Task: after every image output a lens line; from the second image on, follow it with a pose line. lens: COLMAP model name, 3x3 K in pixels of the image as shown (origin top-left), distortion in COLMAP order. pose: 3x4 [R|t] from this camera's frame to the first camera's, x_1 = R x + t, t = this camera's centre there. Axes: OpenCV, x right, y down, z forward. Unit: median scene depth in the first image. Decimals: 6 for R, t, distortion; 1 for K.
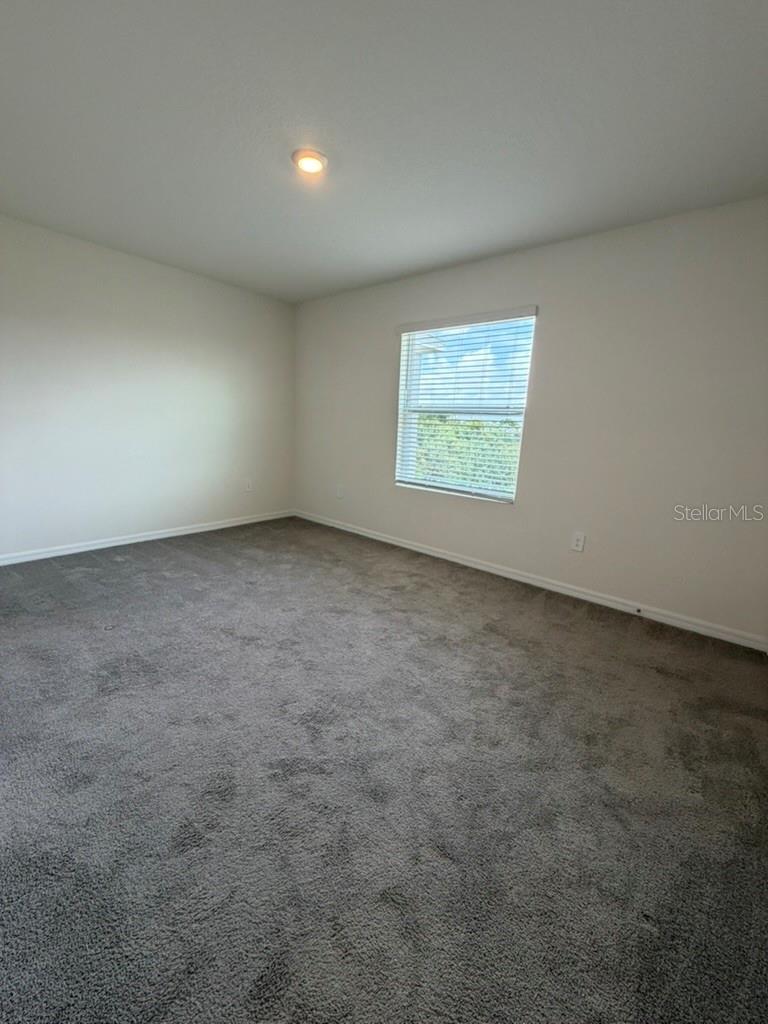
lens RADIAL K [[407.4, 0, 382.1], [0, 407.4, 508.4], [0, 0, 1]] dist [0.000997, 0.000178]
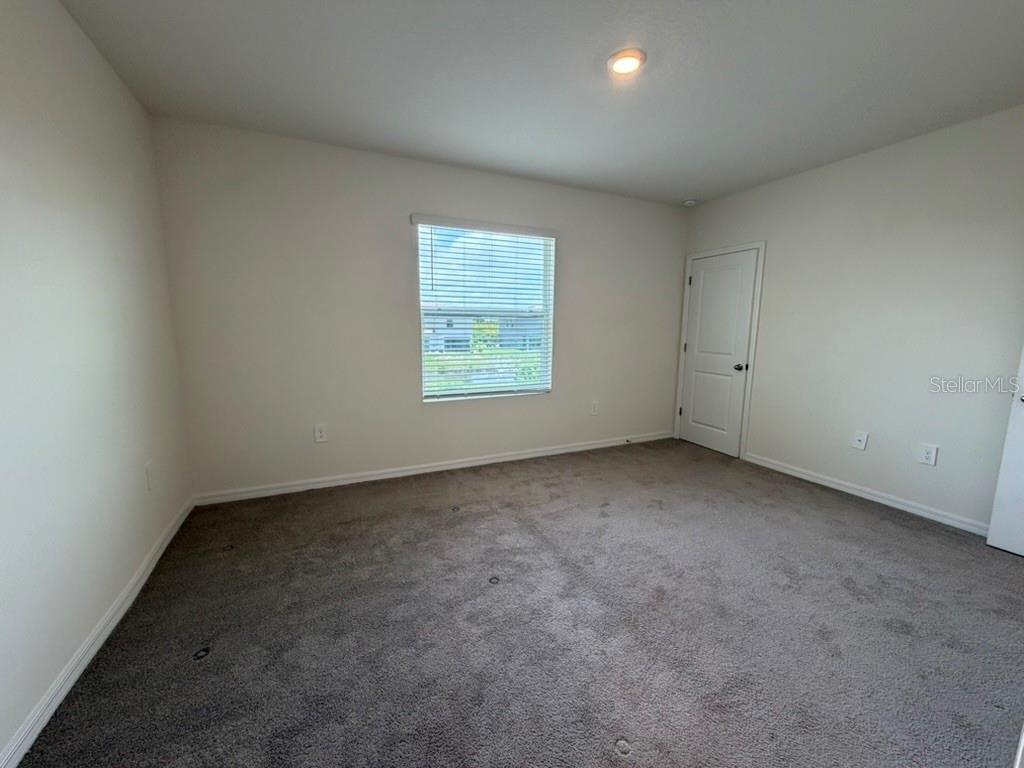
lens RADIAL K [[407.4, 0, 512.0], [0, 407.4, 384.0], [0, 0, 1]] dist [0.000997, 0.000178]
pose [[0.413331, -0.171135, 0.894355, -0.794534], [0.199399, 0.975353, 0.094481, -0.172041], [-0.888480, 0.139281, 0.437268, 0.591172]]
